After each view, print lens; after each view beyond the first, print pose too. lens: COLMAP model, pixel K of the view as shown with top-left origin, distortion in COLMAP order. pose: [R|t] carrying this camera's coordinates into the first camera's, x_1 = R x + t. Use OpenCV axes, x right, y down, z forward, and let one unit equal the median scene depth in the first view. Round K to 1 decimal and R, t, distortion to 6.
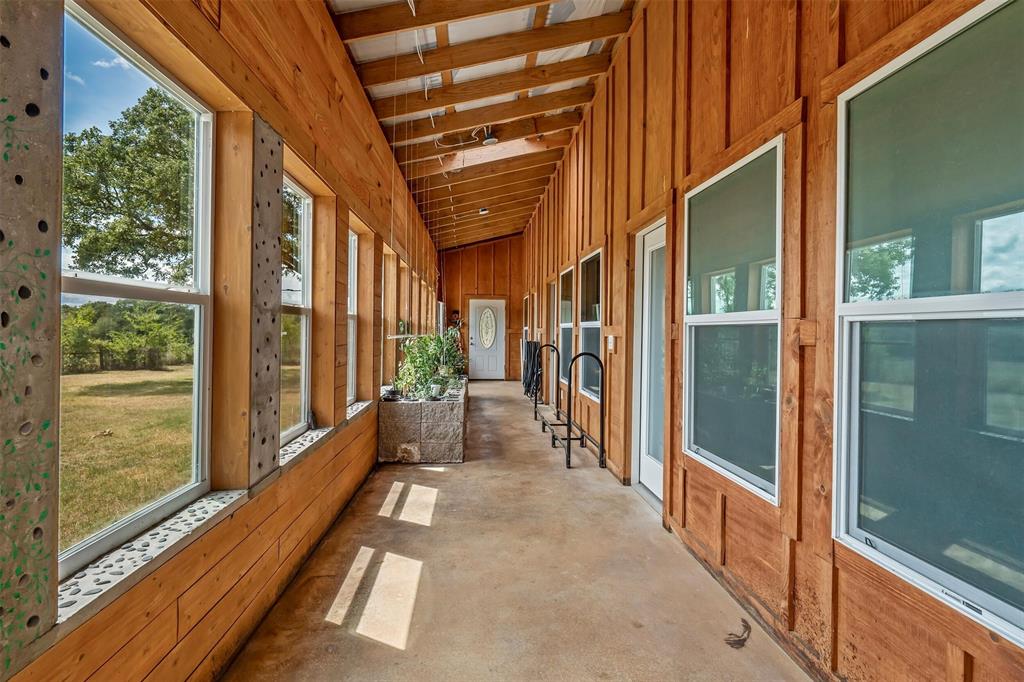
lens RADIAL K [[487.0, 0, 511.4], [0, 487.0, 336.0], [0, 0, 1]] dist [-0.000218, -0.000109]
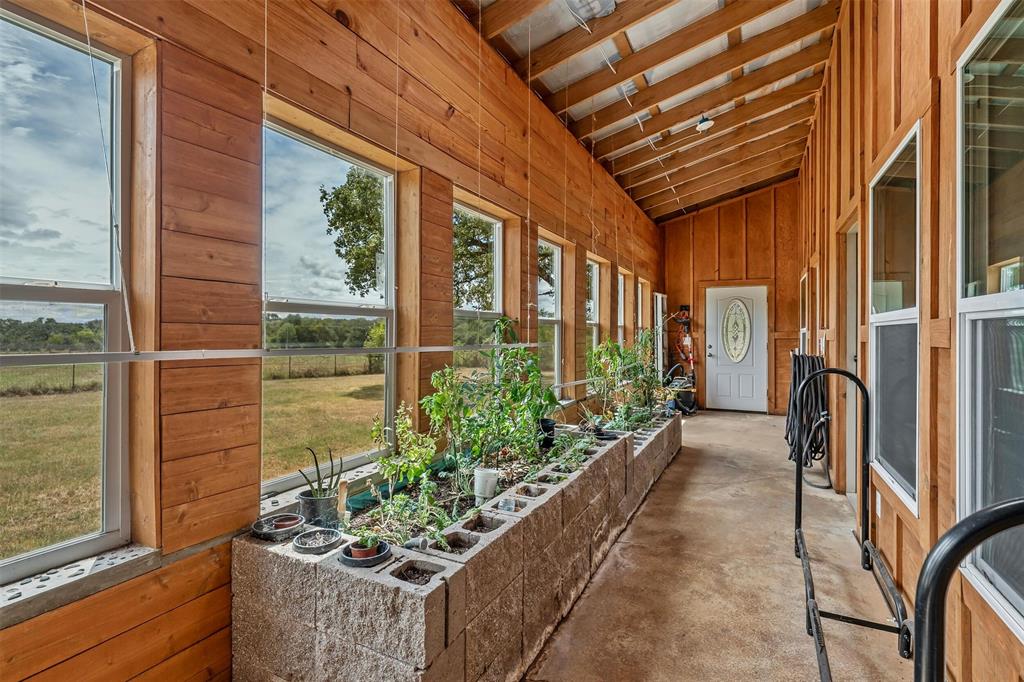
lens RADIAL K [[487.0, 0, 511.4], [0, 487.0, 336.0], [0, 0, 1]] dist [-0.000218, -0.000109]
pose [[0.854367, -0.006723, -0.519626, 0.032155], [0.001059, 0.999937, -0.011196, -0.002664], [0.519668, 0.009015, 0.854321, 0.296815]]
